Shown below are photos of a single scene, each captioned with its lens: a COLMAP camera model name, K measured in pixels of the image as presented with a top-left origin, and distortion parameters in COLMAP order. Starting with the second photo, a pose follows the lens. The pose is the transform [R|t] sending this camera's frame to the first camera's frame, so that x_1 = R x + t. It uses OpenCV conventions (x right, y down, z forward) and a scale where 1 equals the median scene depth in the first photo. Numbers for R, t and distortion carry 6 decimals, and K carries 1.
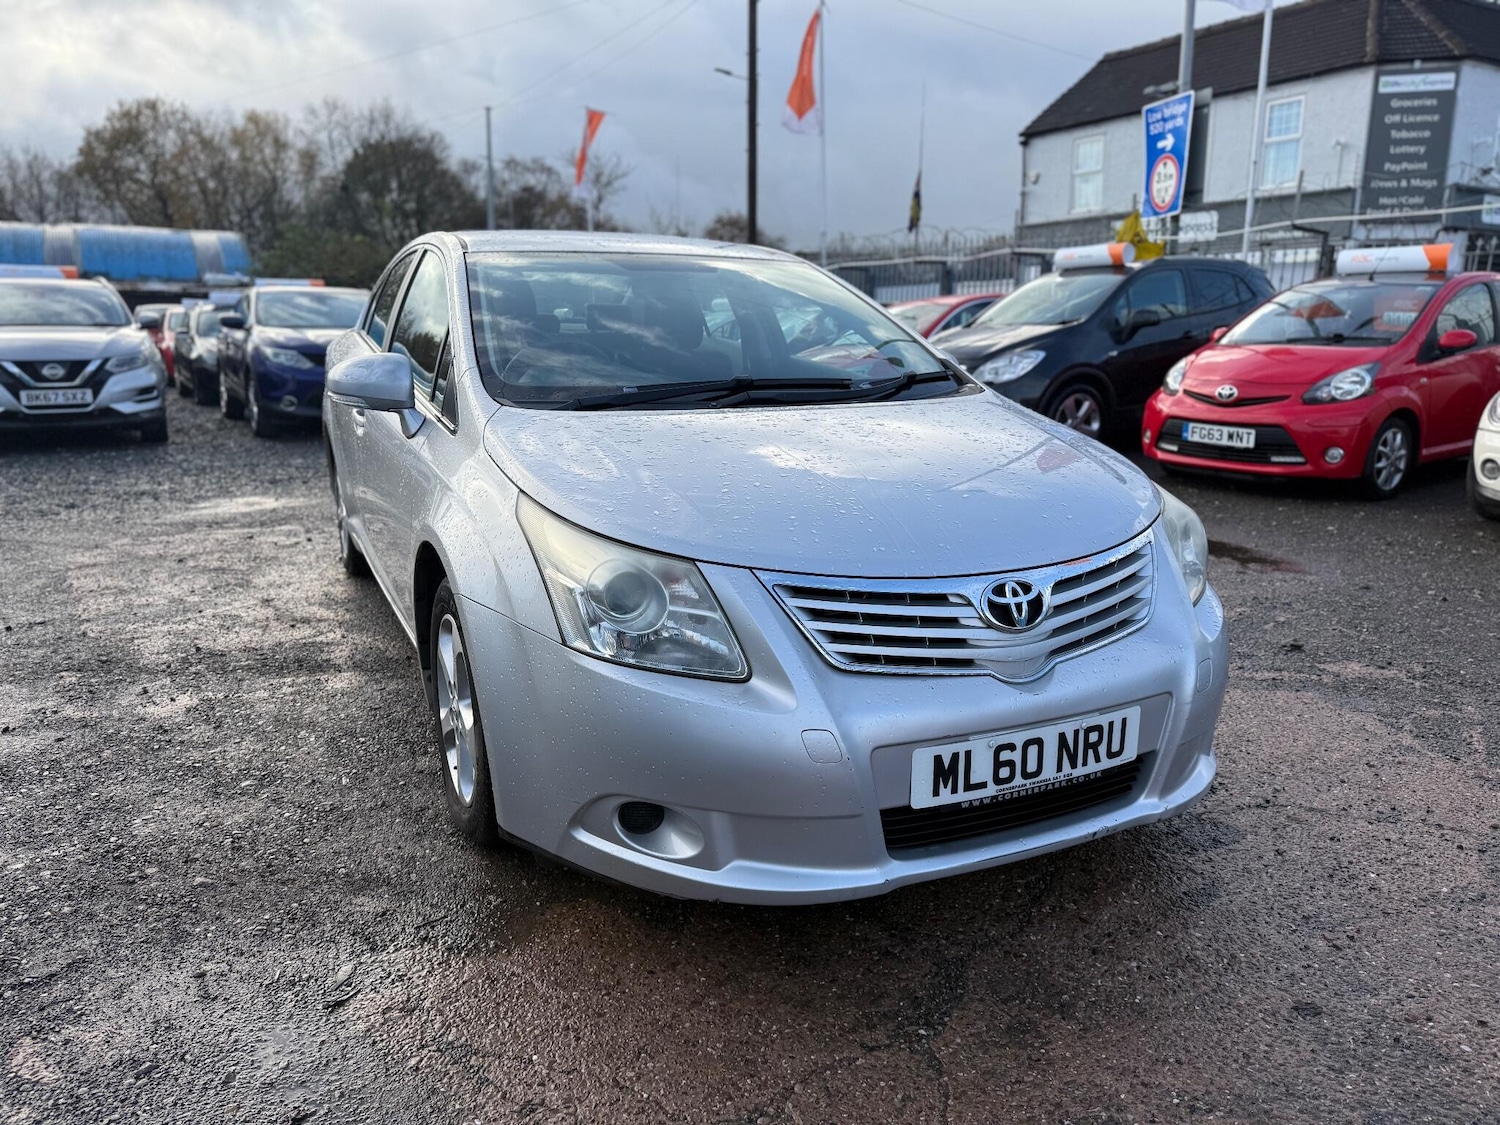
lens RADIAL K [[1062.5, 0, 752.9], [0, 1062.5, 563.7], [0, 0, 1]] dist [0.032917, -0.045851]
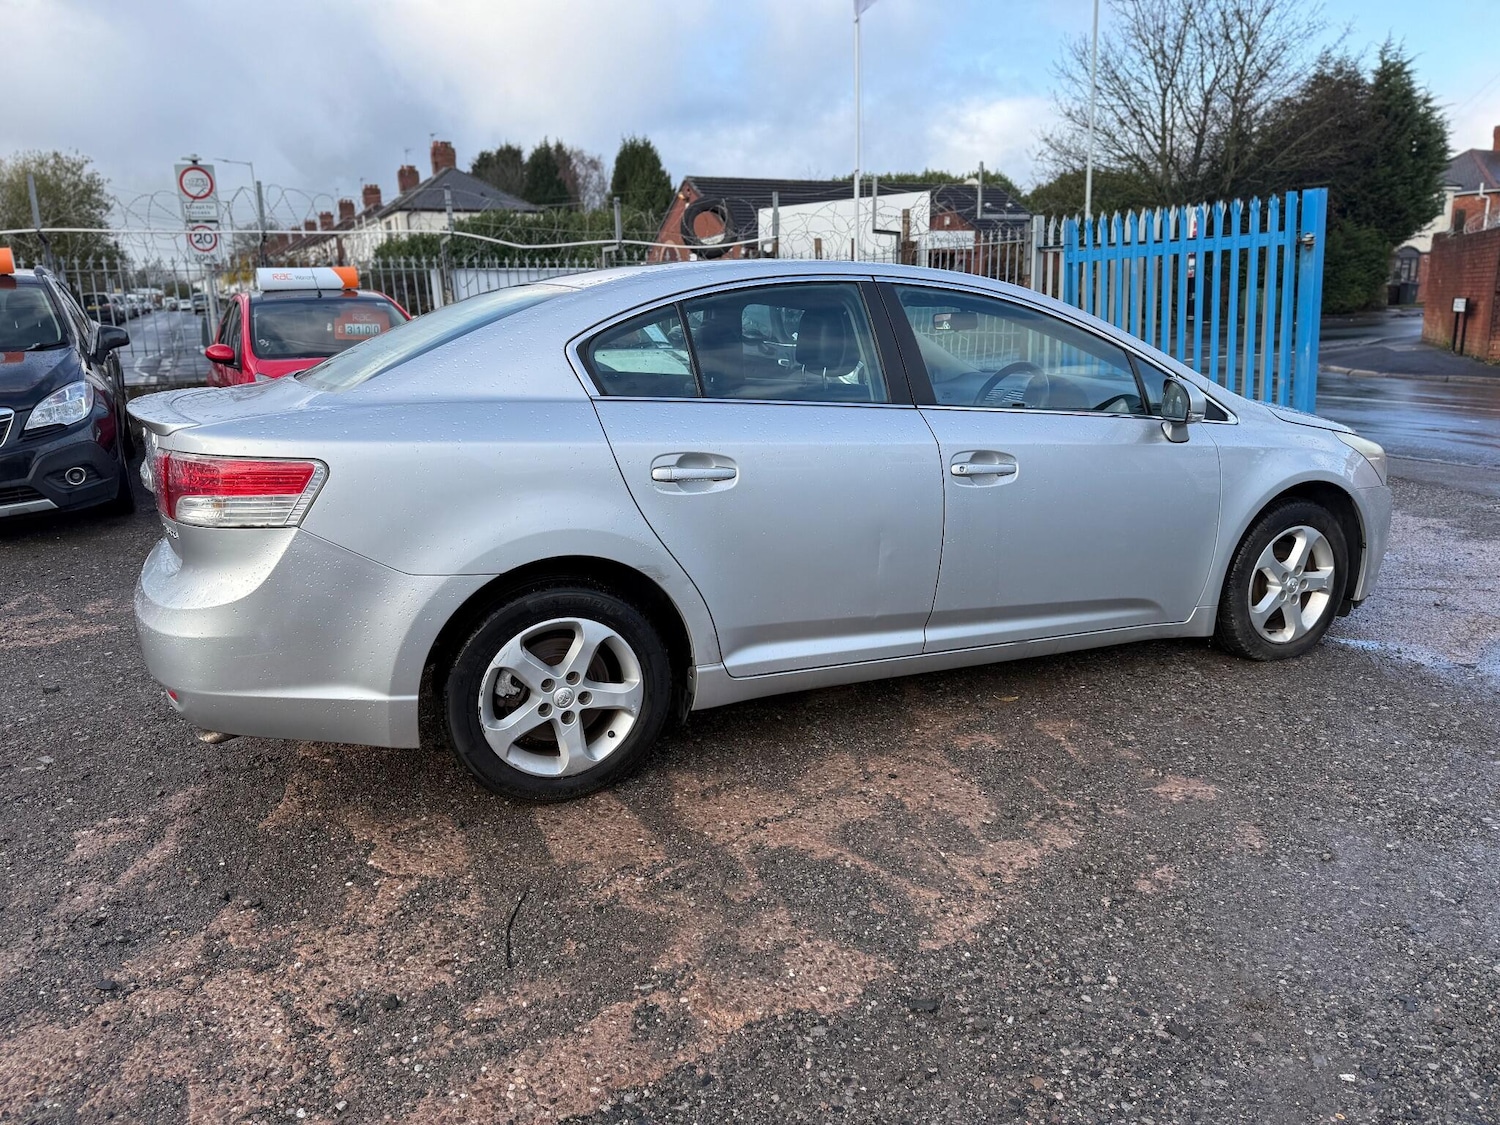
lens RADIAL K [[1062.5, 0, 754.3], [0, 1062.5, 536.3], [0, 0, 1]] dist [0.032917, -0.045851]
pose [[0.023768, -0.219052, 0.975424, -0.376232], [0.243384, 0.947611, 0.206876, -0.093741], [-0.969639, 0.232485, 0.075837, 0.336609]]
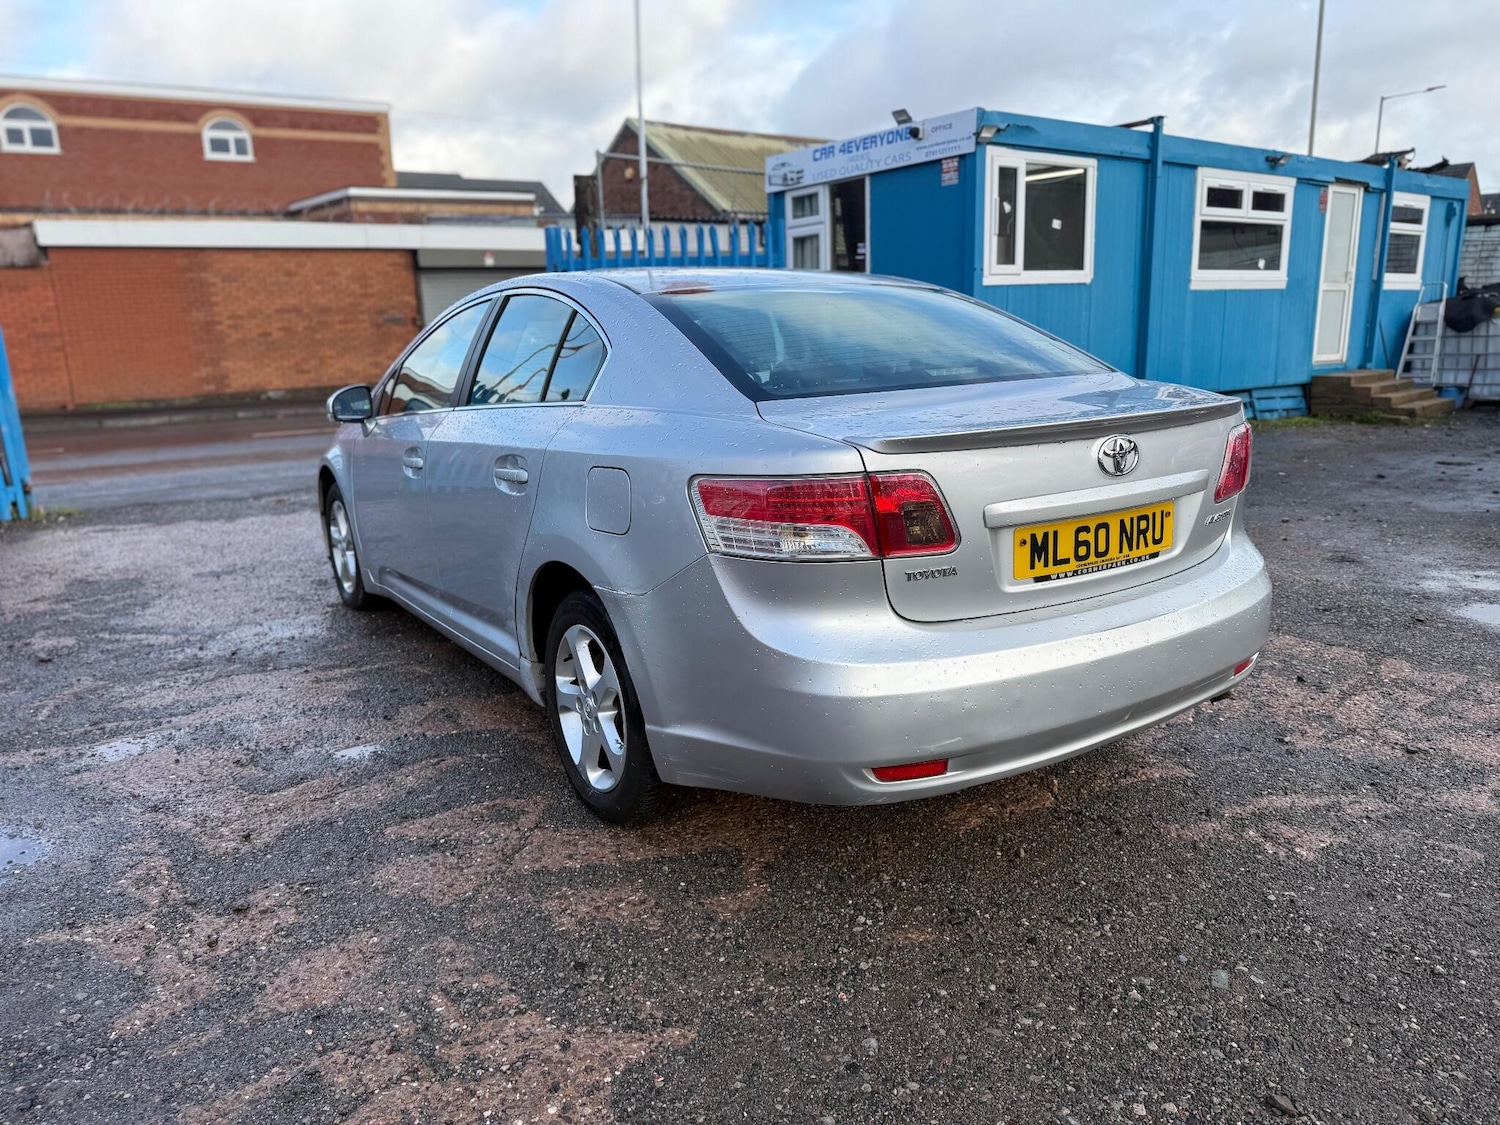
lens RADIAL K [[1062.5, 0, 757.4], [0, 1062.5, 560.4], [0, 0, 1]] dist [0.032917, -0.045851]
pose [[-0.990438, 0.053169, -0.127303, -0.032892], [-0.008008, 0.899040, 0.437794, -0.166340], [0.137728, 0.434627, -0.890017, 0.662219]]
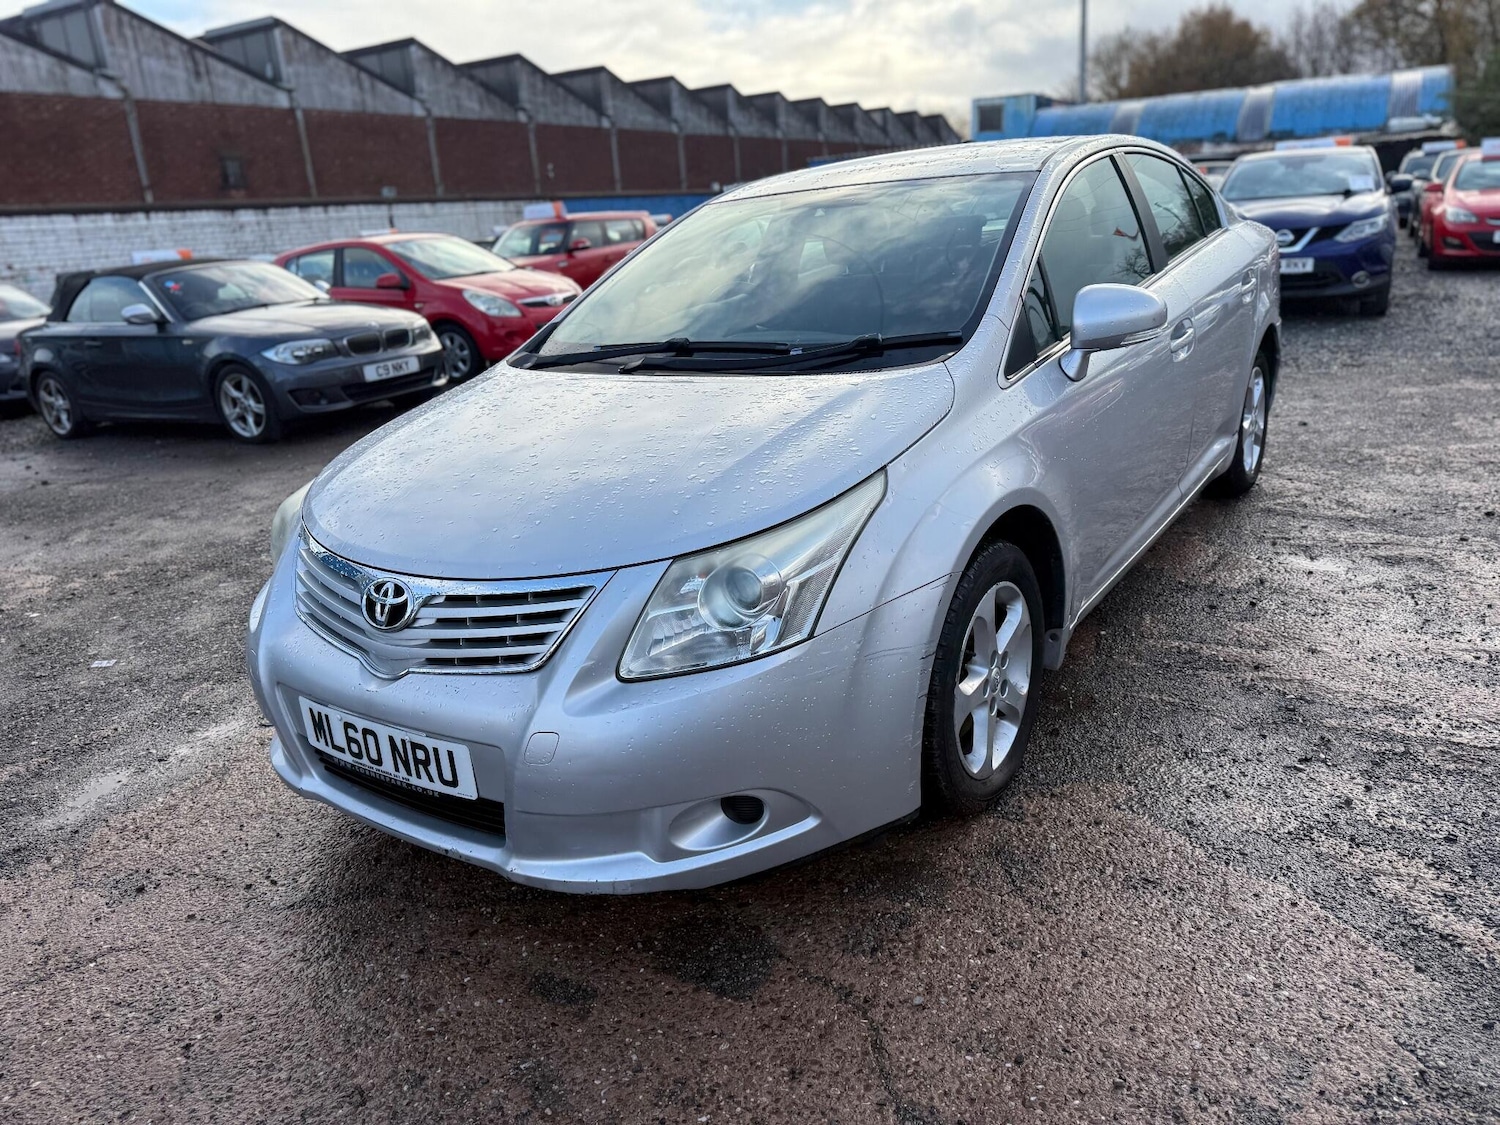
lens RADIAL K [[1062.5, 0, 752.8], [0, 1062.5, 572.1], [0, 0, 1]] dist [0.032917, -0.045851]
pose [[0.498927, 0.231153, -0.835249, 0.211396], [-0.111967, 0.972889, 0.202362, -0.039937], [0.859381, -0.007443, 0.511282, 0.126671]]
